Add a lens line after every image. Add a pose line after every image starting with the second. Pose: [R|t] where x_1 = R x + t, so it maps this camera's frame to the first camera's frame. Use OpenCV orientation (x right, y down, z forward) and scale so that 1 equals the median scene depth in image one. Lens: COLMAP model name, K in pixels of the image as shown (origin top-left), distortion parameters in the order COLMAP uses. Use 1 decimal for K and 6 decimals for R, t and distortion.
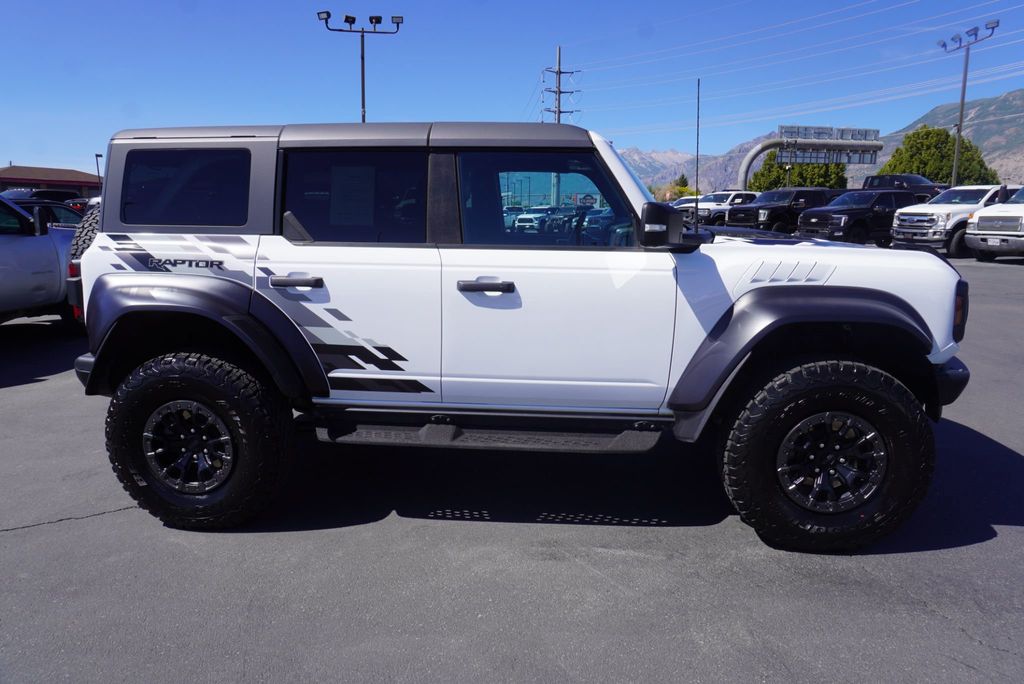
lens RADIAL K [[691.8, 0, 506.6], [0, 691.8, 340.1], [0, 0, 1]] dist [-0.028741, 0.028586]
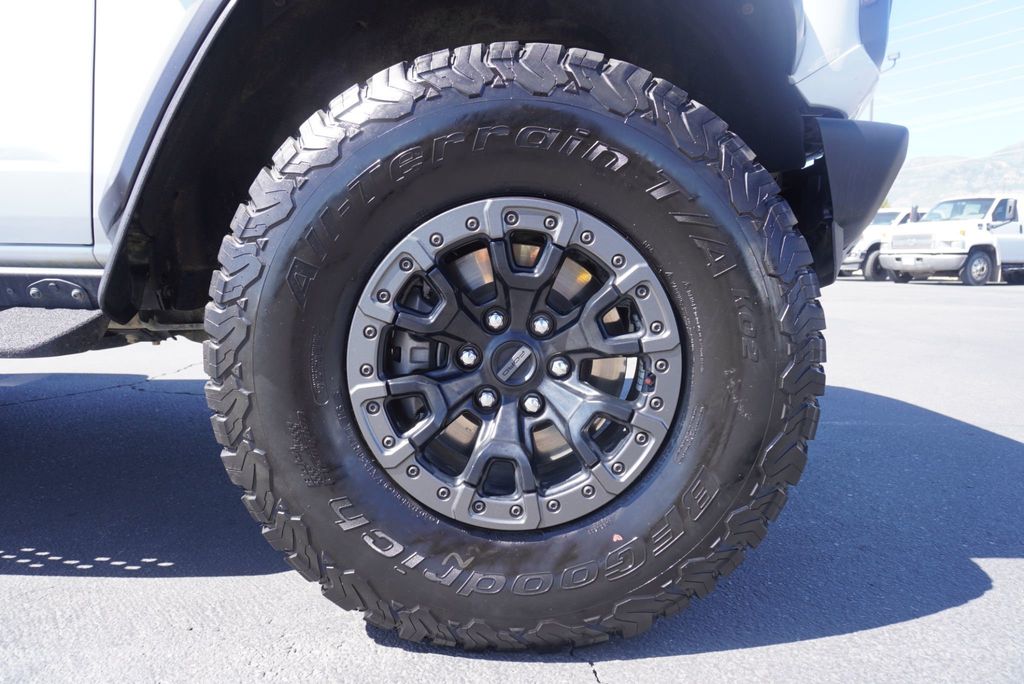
lens RADIAL K [[691.8, 0, 527.5], [0, 691.8, 333.9], [0, 0, 1]] dist [-0.028741, 0.028586]
pose [[0.993767, 0.008215, 0.111174, 0.393018], [0.000616, 0.996861, -0.079166, 0.166836], [-0.111475, 0.078741, 0.990643, 0.604819]]
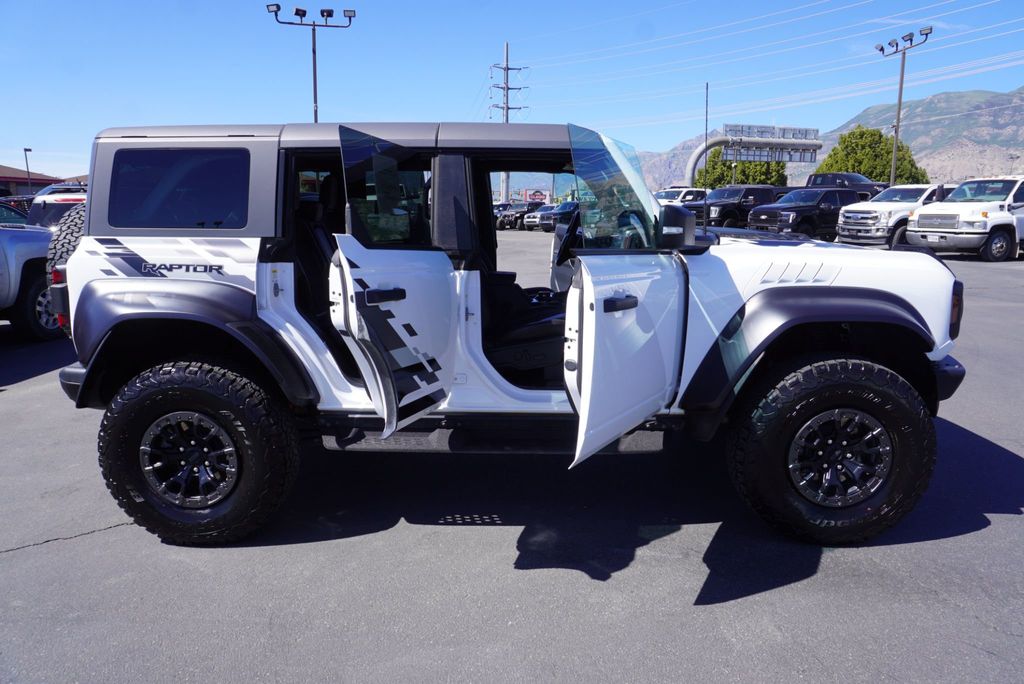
lens RADIAL K [[691.8, 0, 511.2], [0, 691.8, 338.7], [0, 0, 1]] dist [-0.028741, 0.028586]
pose [[0.996909, -0.014228, 0.077262, -0.085132], [0.013983, 0.999895, 0.003712, -0.010435], [-0.077307, -0.002620, 0.997004, 0.010029]]
